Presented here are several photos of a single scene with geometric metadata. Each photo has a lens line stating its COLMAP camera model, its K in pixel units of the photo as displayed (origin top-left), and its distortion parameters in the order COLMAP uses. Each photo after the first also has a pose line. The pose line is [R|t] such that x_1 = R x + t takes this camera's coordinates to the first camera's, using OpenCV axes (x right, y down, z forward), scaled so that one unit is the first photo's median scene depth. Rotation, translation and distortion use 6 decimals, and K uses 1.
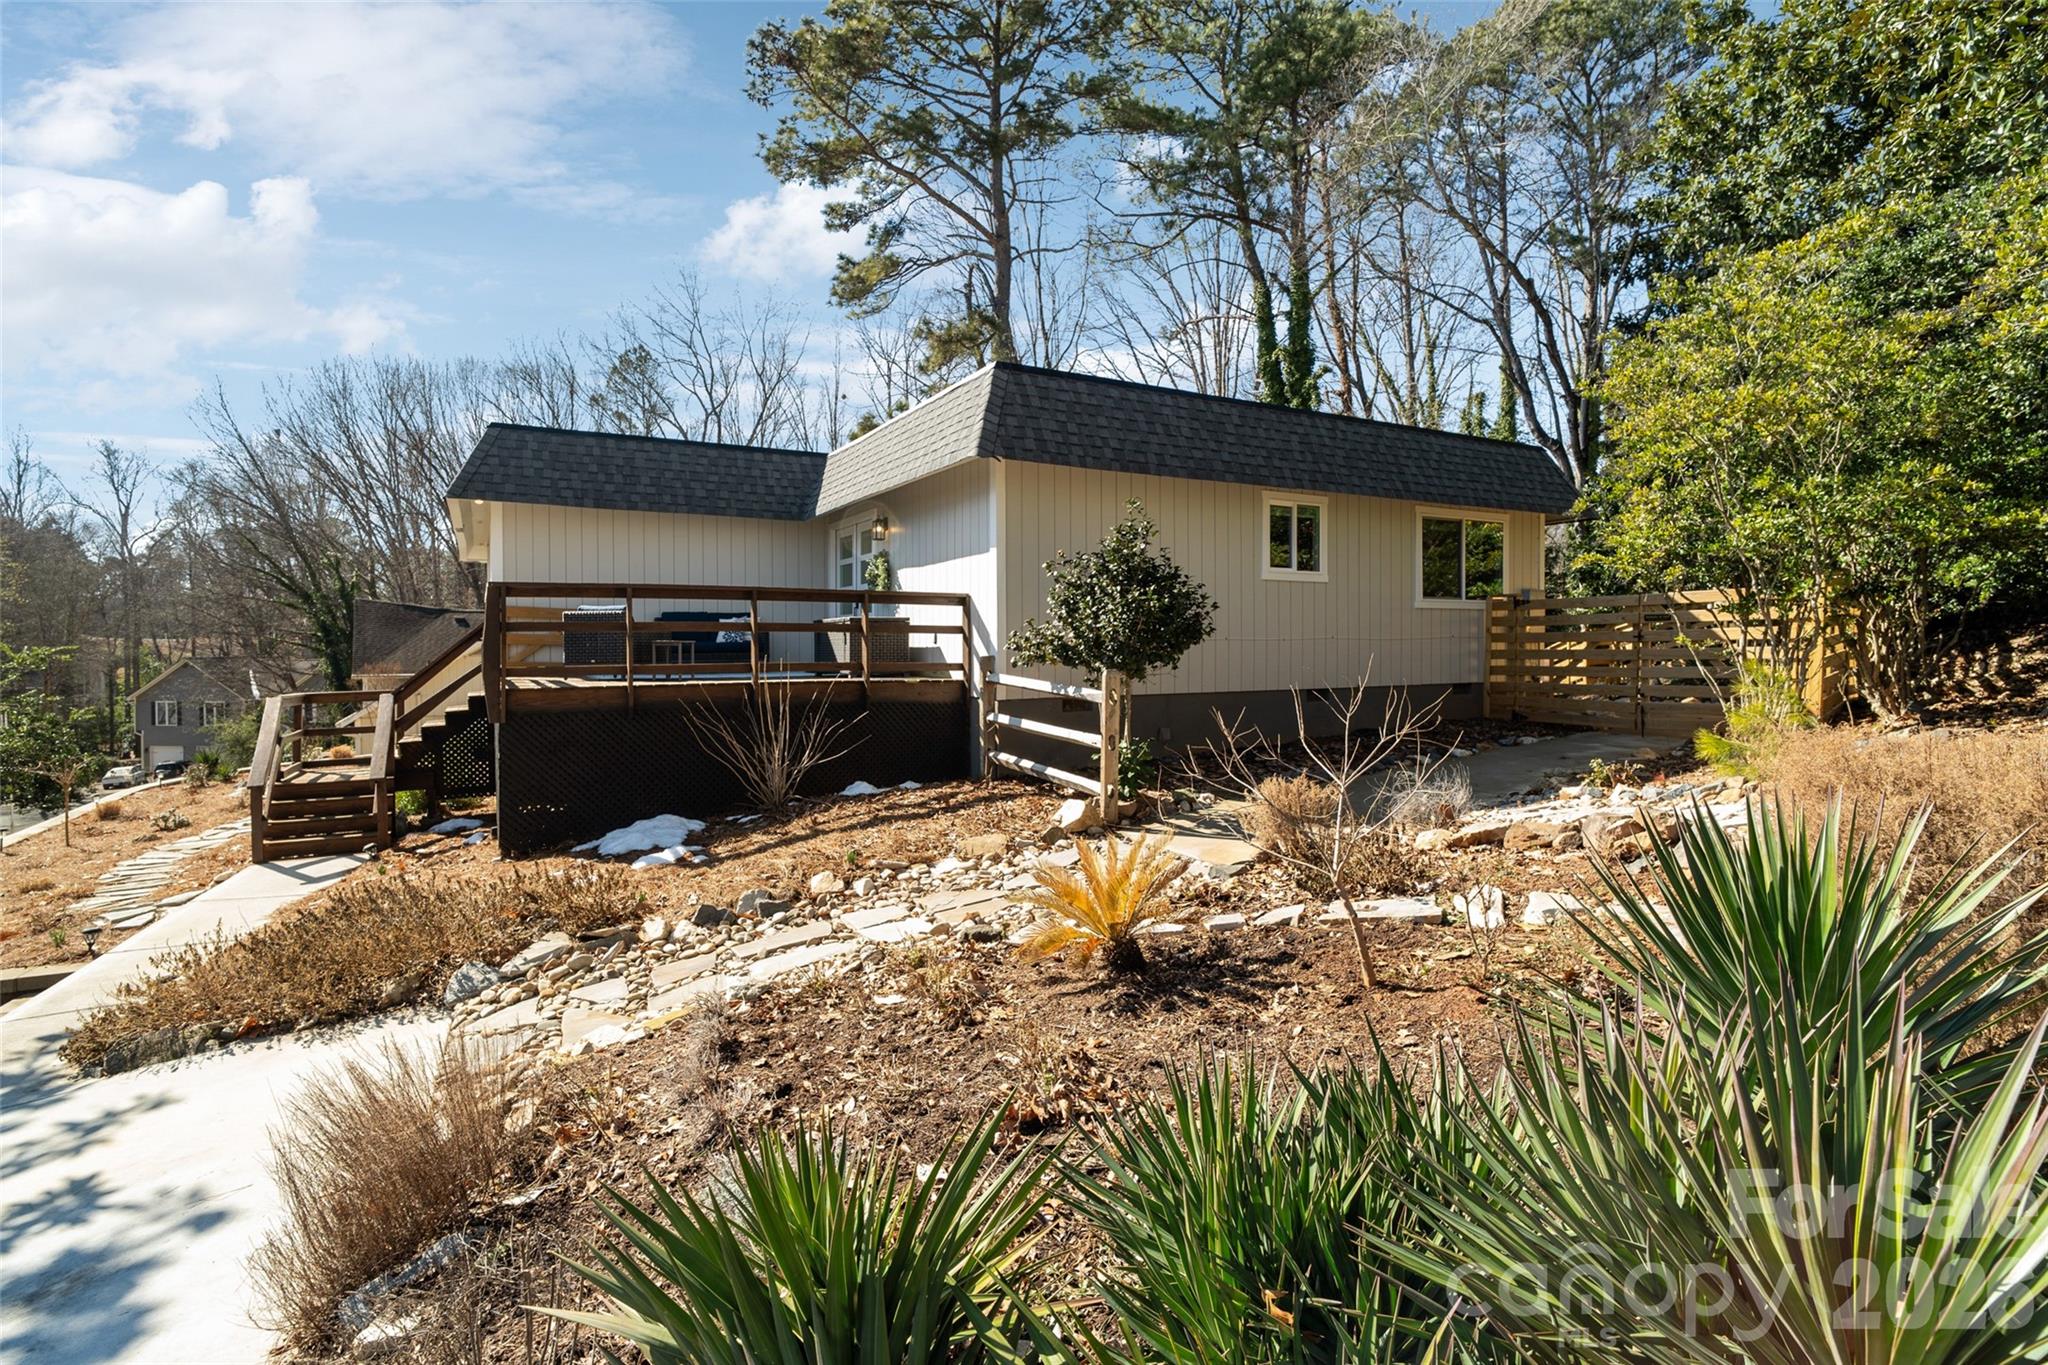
lens RADIAL K [[966.0, 0, 1021.5], [0, 966.0, 669.8], [0, 0, 1]] dist [-0.013069, 0.006555]
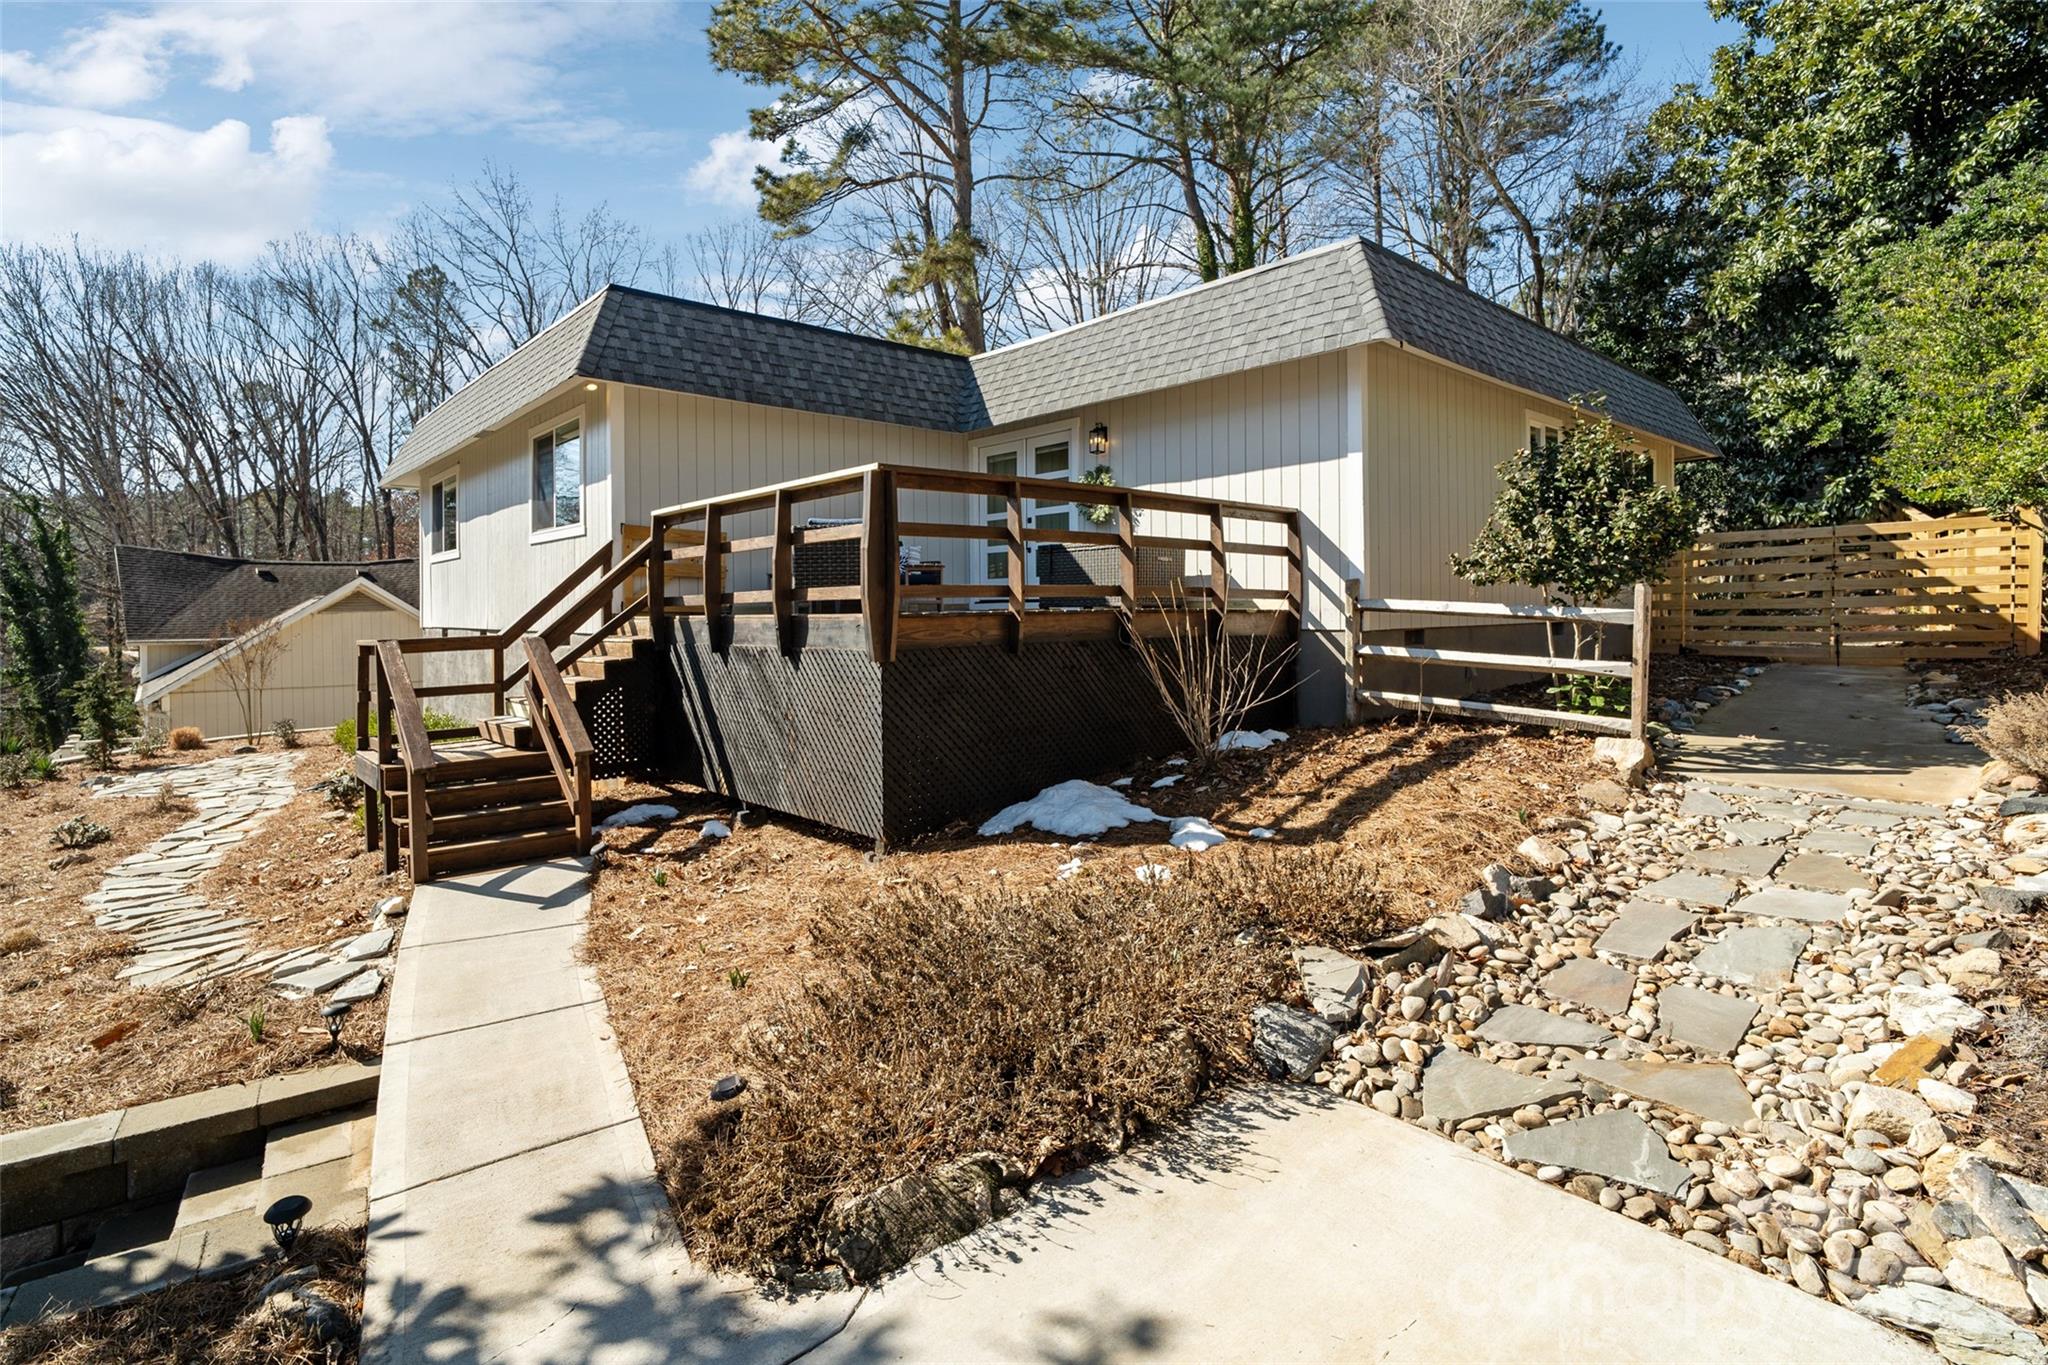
lens RADIAL K [[967.8, 0, 1016.2], [0, 967.8, 624.5], [0, 0, 1]] dist [-0.002063, 0.000249]
pose [[0.976087, -0.009400, 0.217175, -0.427612], [0.012002, 0.999871, -0.010664, 0.025935], [-0.217047, 0.013016, 0.976074, 0.194572]]
